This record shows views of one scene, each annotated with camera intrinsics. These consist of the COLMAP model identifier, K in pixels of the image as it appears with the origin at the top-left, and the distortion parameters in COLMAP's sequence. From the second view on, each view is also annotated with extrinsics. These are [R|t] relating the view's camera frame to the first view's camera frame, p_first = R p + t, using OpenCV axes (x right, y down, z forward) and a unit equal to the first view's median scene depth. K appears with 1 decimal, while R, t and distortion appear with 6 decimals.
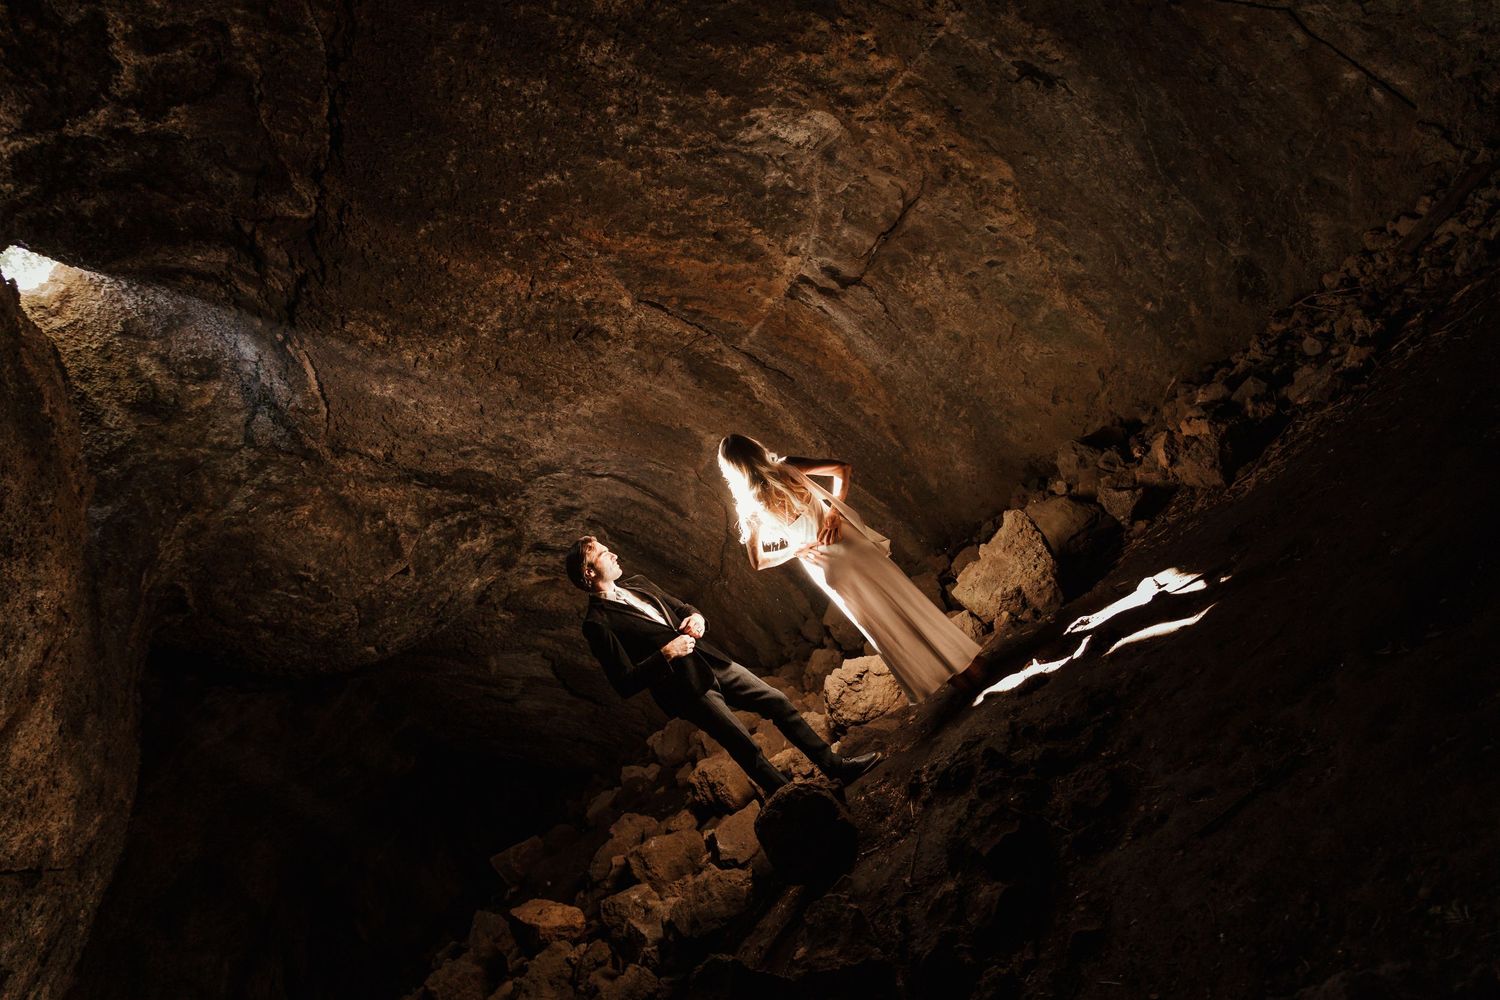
lens RADIAL K [[1080.6, 0, 750.4], [0, 1080.6, 499.7], [0, 0, 1]] dist [-0.013414, 0.005764]
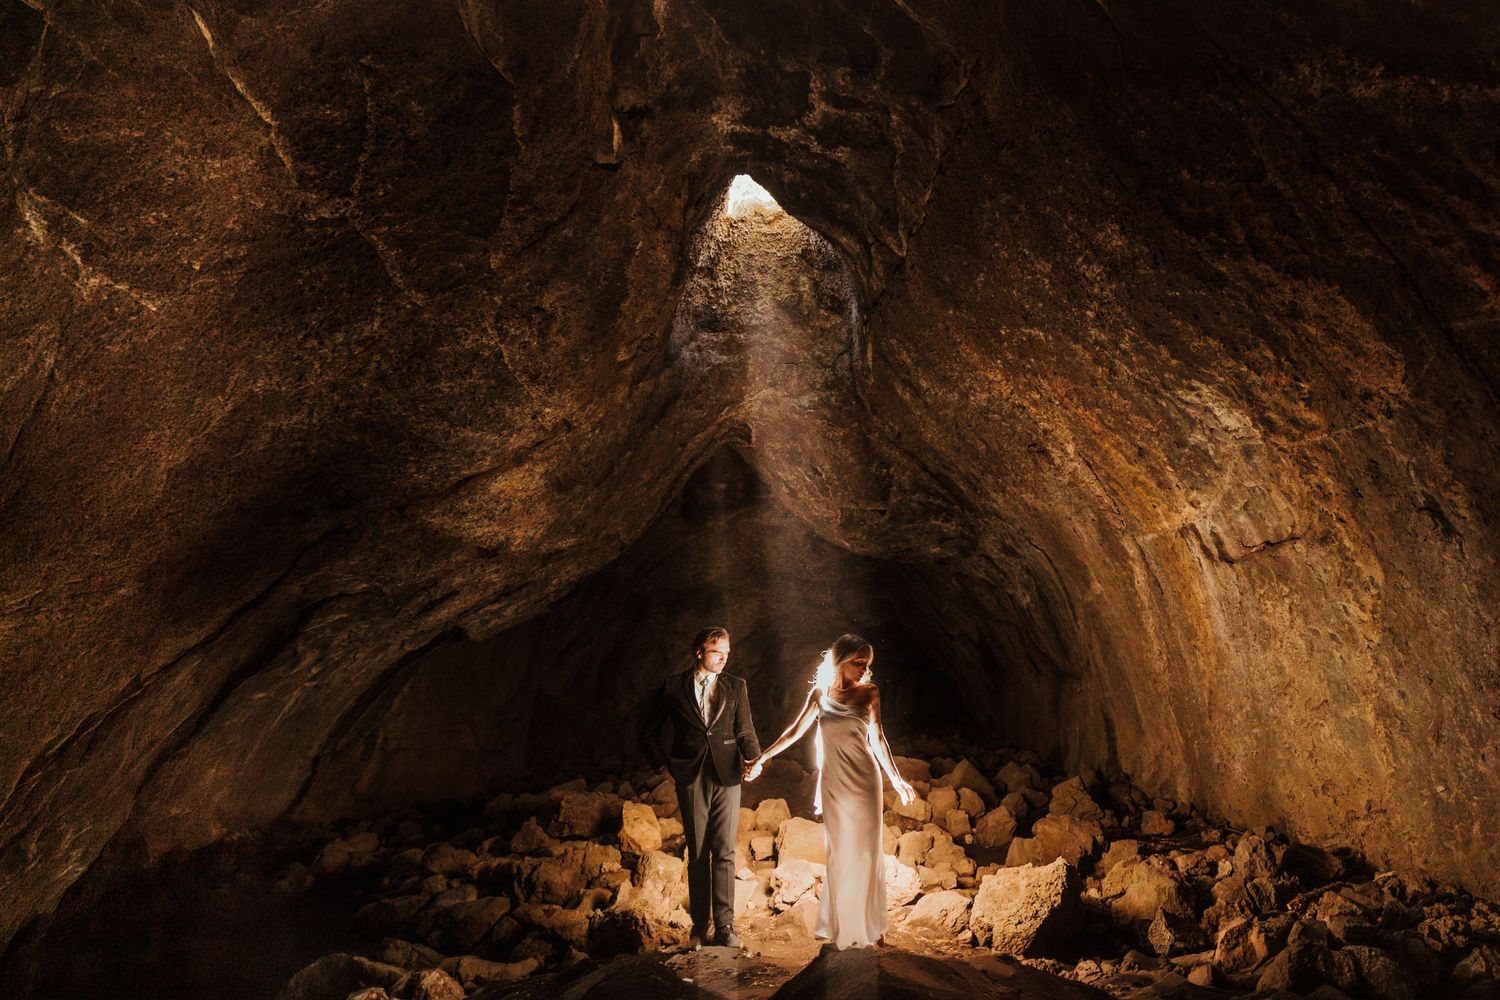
lens RADIAL K [[896.6, 0, 750.3], [0, 896.6, 500.8], [0, 0, 1]] dist [-0.019614, 0.000891]
pose [[0.699887, 0.563138, -0.439357, 0.127032], [-0.556230, 0.815611, 0.159331, -0.141384], [0.448070, 0.132870, 0.884070, 0.046653]]
